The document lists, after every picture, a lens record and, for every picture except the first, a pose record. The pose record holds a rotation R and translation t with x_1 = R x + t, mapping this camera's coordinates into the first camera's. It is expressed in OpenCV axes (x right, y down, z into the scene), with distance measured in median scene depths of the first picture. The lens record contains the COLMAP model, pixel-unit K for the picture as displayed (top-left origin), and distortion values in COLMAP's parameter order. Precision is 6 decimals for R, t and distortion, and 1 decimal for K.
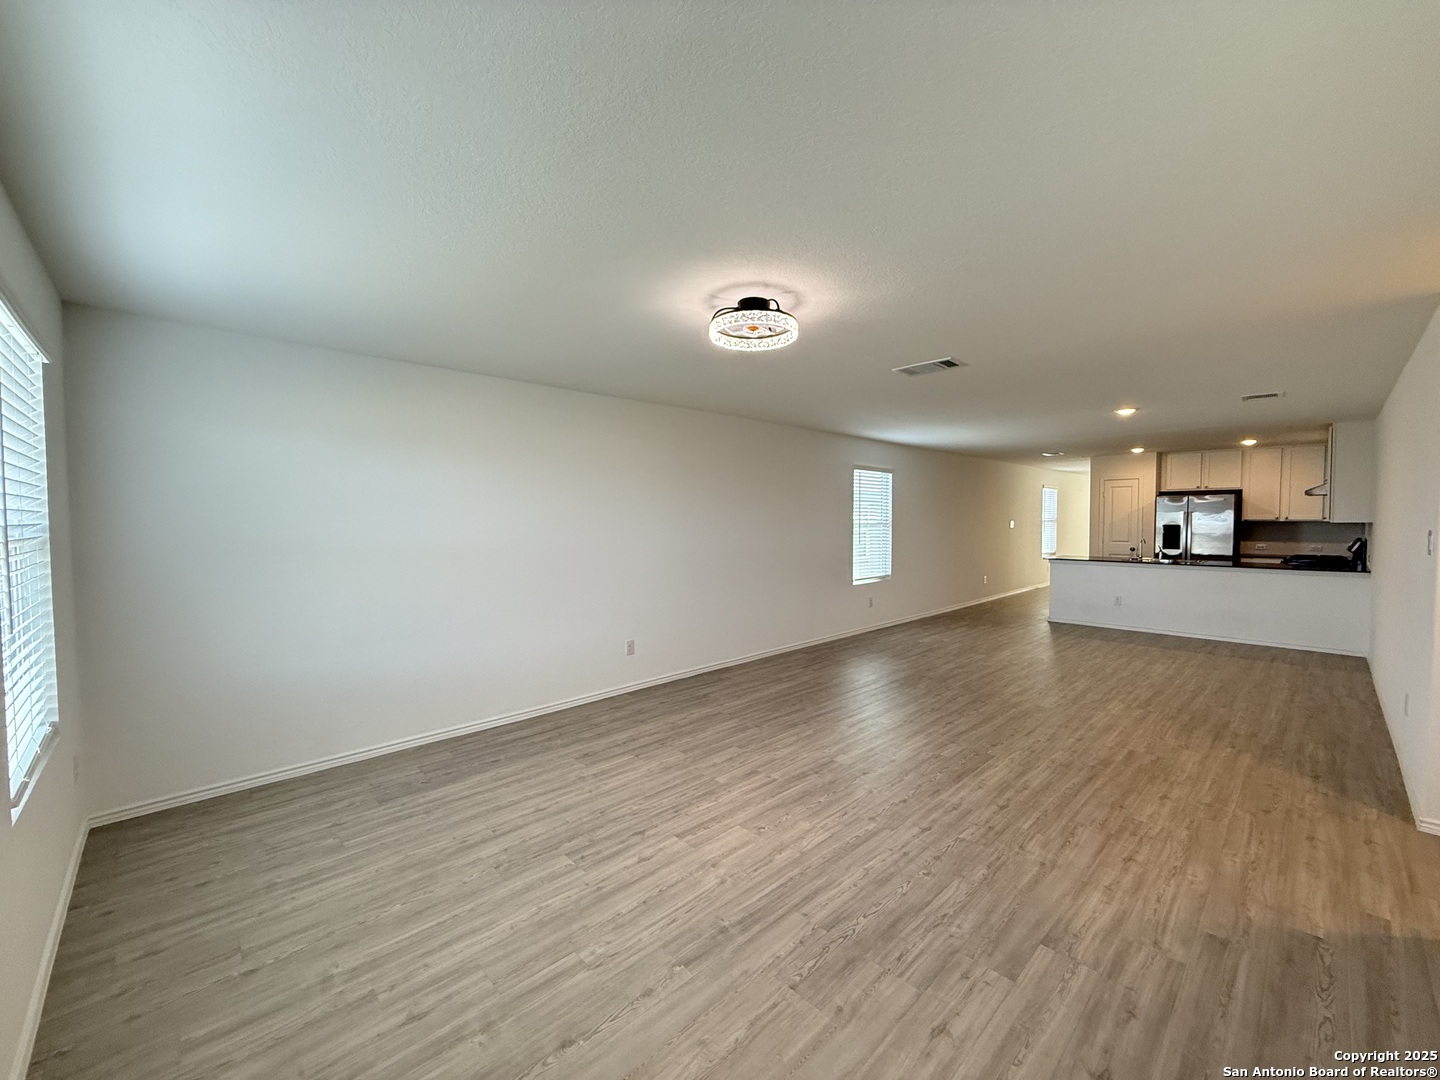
lens RADIAL K [[572.0, 0, 719.6], [0, 572.0, 541.1], [0, 0, 1]] dist [-0.002215, 0.000866]
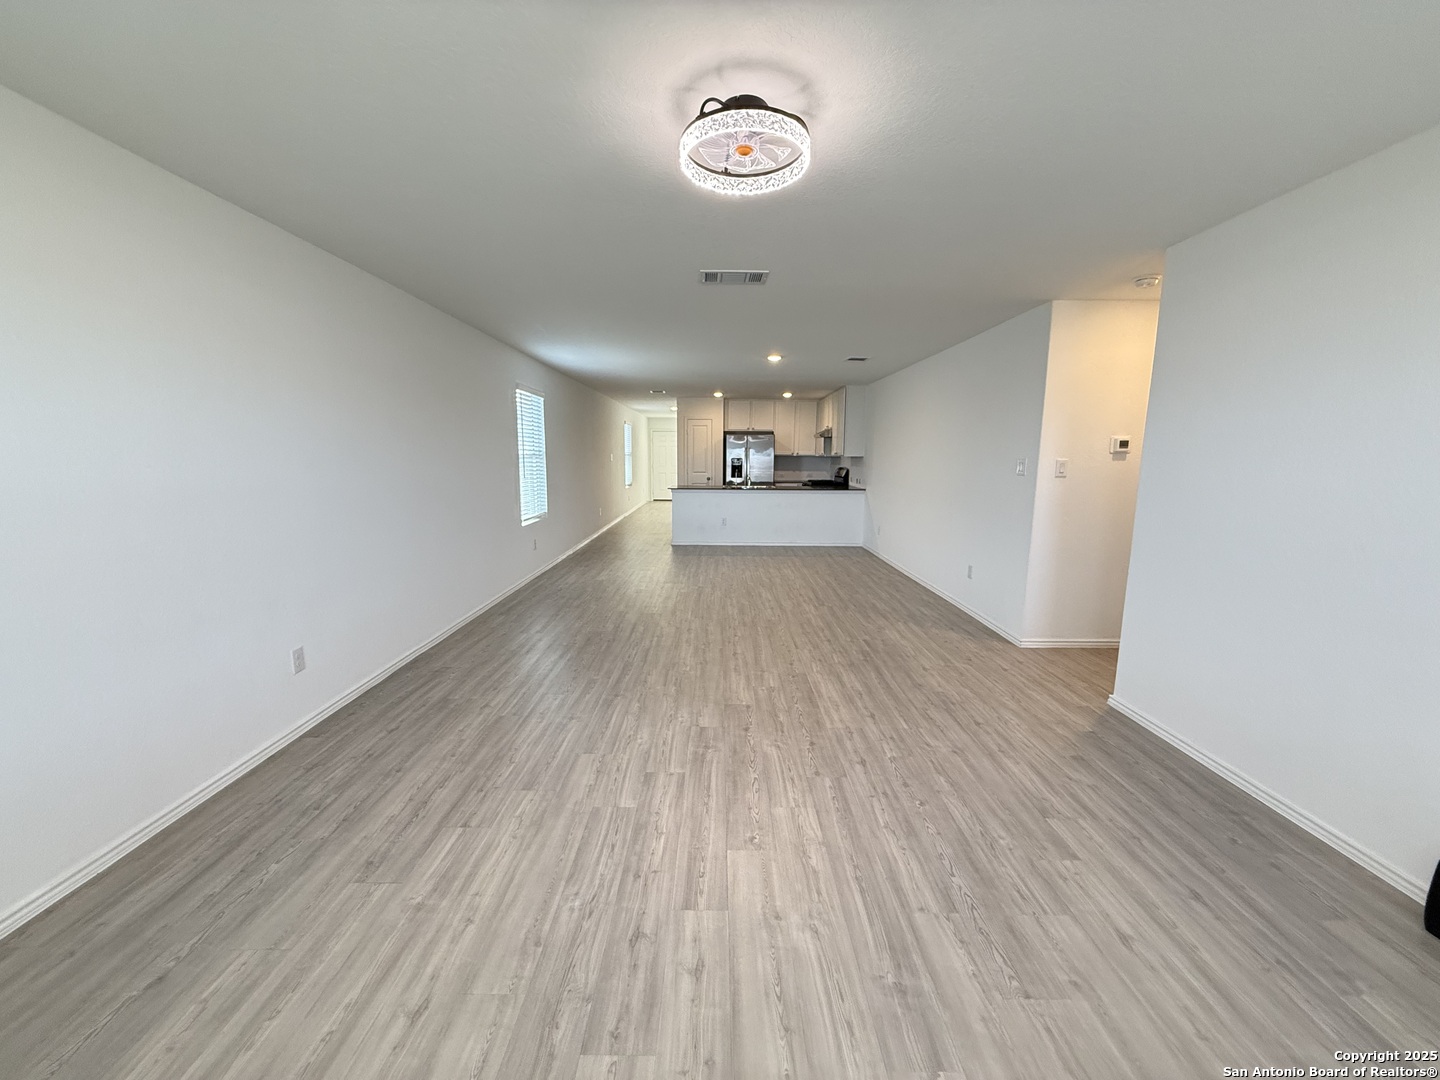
lens RADIAL K [[572.0, 0, 718.4], [0, 572.0, 540.7], [0, 0, 1]] dist [-0.002215, 0.000866]
pose [[0.694895, -0.098083, 0.712391, -0.366386], [0.018047, 0.992721, 0.119075, 0.001448], [-0.718884, -0.069888, 0.691607, 0.399353]]
